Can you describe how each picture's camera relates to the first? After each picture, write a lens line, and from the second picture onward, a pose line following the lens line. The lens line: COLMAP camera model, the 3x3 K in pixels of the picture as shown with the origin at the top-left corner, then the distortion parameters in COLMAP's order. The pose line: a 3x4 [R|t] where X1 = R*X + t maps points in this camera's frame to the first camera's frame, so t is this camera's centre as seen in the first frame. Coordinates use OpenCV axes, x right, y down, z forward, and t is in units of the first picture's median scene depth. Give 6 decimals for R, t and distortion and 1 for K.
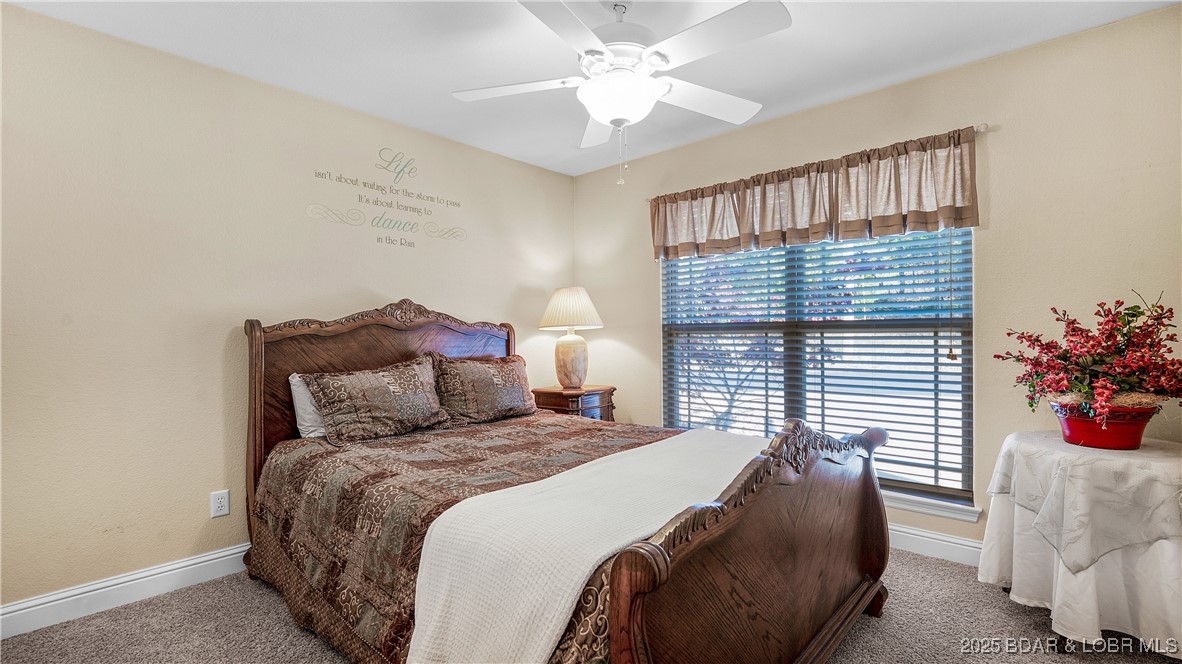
lens RADIAL K [[528.8, 0, 591.2], [0, 528.8, 331.5], [0, 0, 1]] dist [-0.014175, 0.002415]
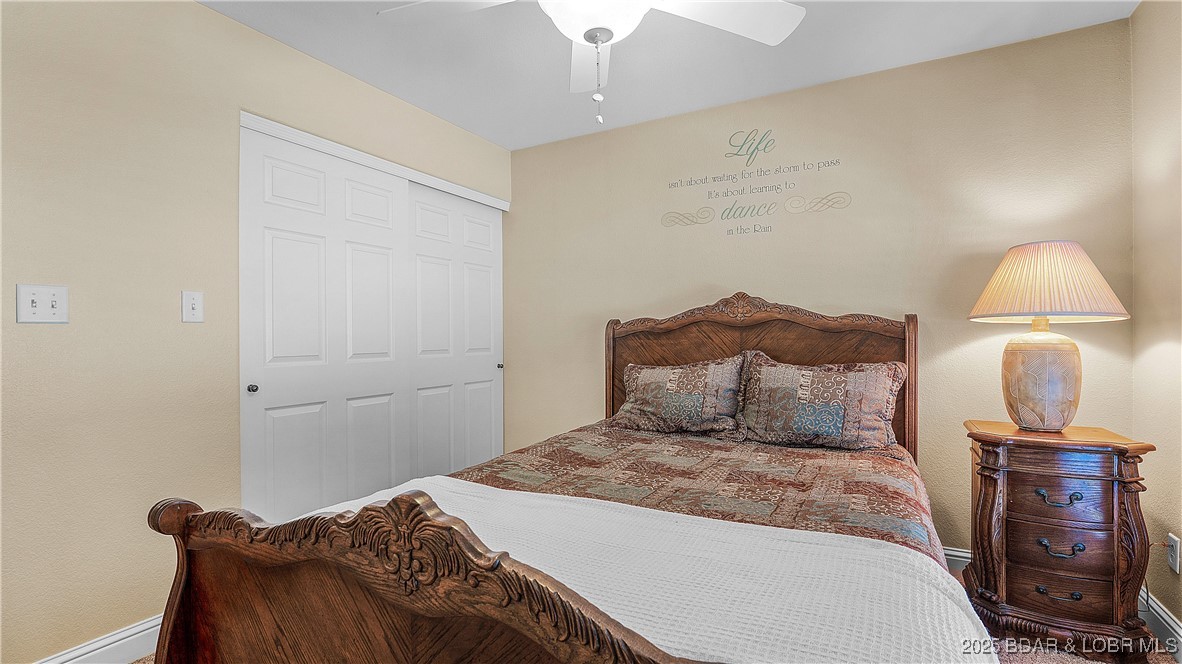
lens RADIAL K [[528.8, 0, 589.5], [0, 528.8, 334.3], [0, 0, 1]] dist [-0.014175, 0.002415]
pose [[0.222103, 0.004023, -0.975015, 0.483455], [0.002606, 0.999985, 0.004720, 0.006143], [0.975020, -0.003589, 0.222089, 0.552225]]
